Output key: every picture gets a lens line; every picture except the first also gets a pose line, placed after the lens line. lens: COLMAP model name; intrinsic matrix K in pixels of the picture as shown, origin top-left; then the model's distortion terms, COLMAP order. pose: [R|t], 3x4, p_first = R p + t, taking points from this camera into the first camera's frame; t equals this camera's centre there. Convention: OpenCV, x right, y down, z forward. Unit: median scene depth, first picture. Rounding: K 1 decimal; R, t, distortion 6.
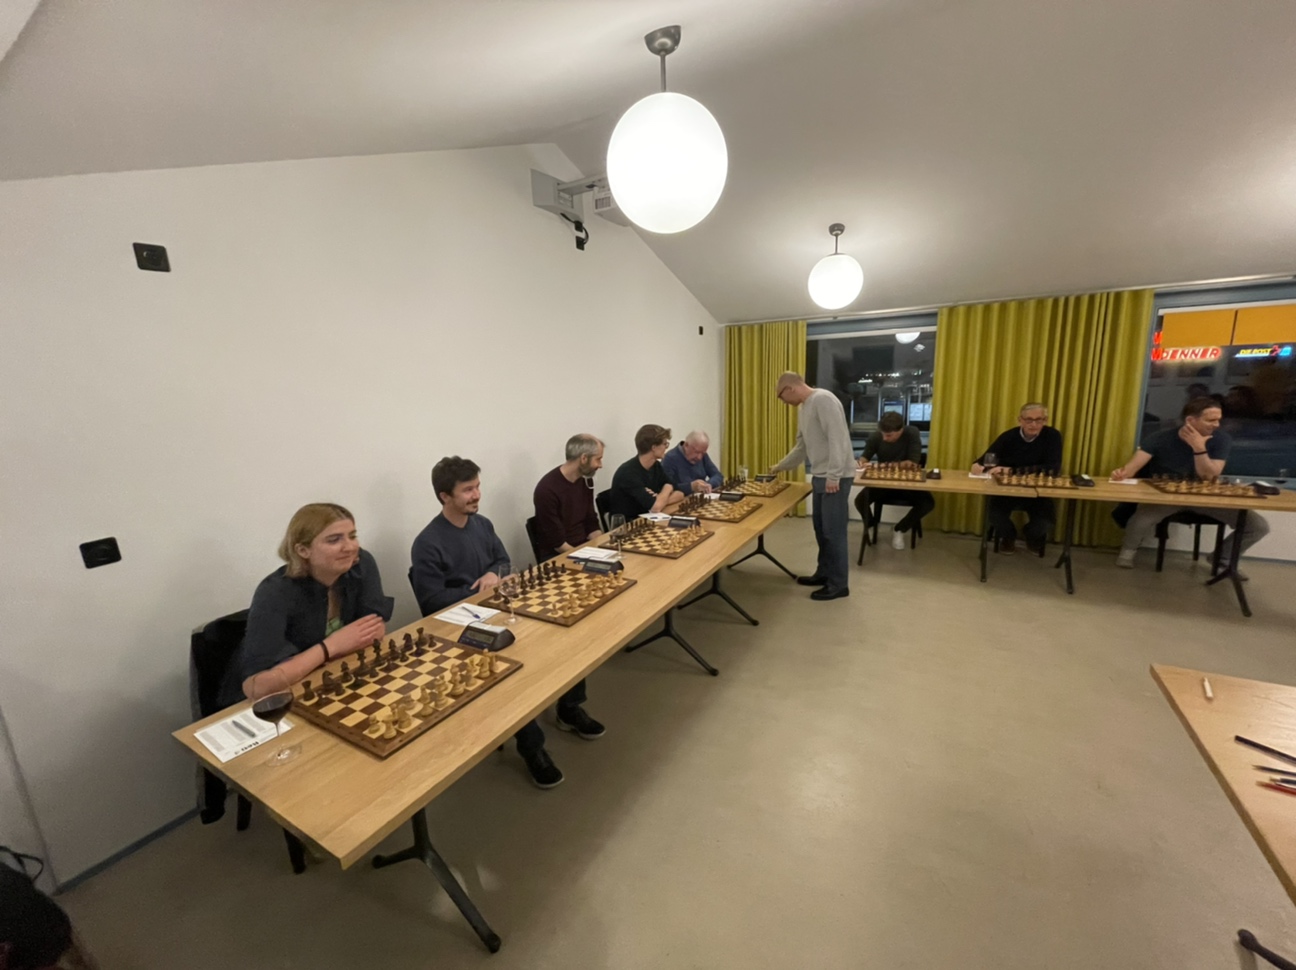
lens RADIAL K [[522.8, 0, 648.8], [0, 522.8, 483.7], [0, 0, 1]] dist [0.002234, 0.000407]
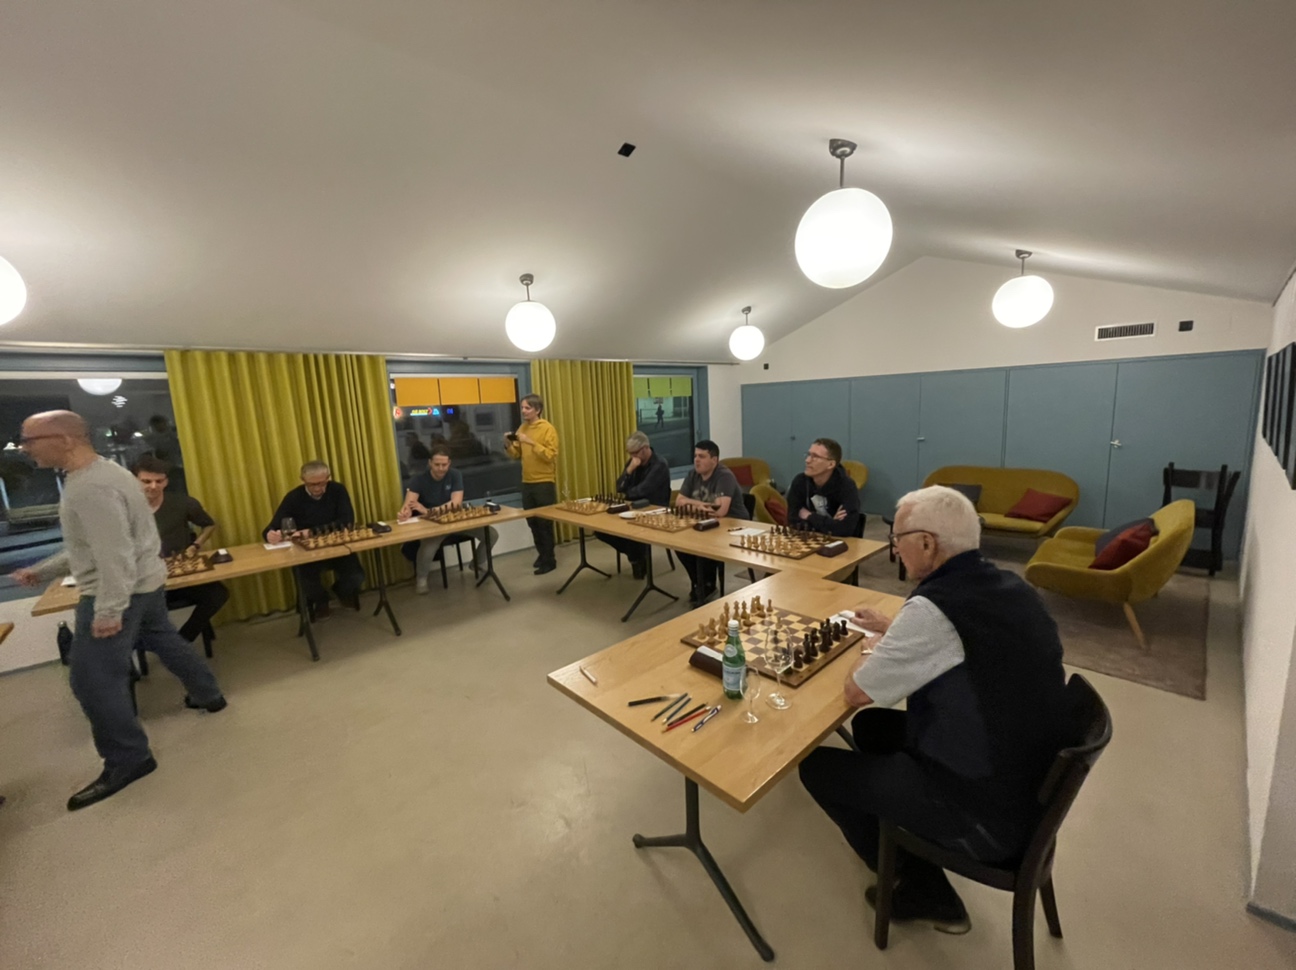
lens RADIAL K [[522.8, 0, 649.9], [0, 522.8, 486.3], [0, 0, 1]] dist [0.002234, 0.000407]
pose [[0.288223, -0.123851, 0.949520, -0.005742], [0.219456, 0.973751, 0.060397, -0.028425], [-0.932077, 0.190970, 0.307837, 0.137919]]
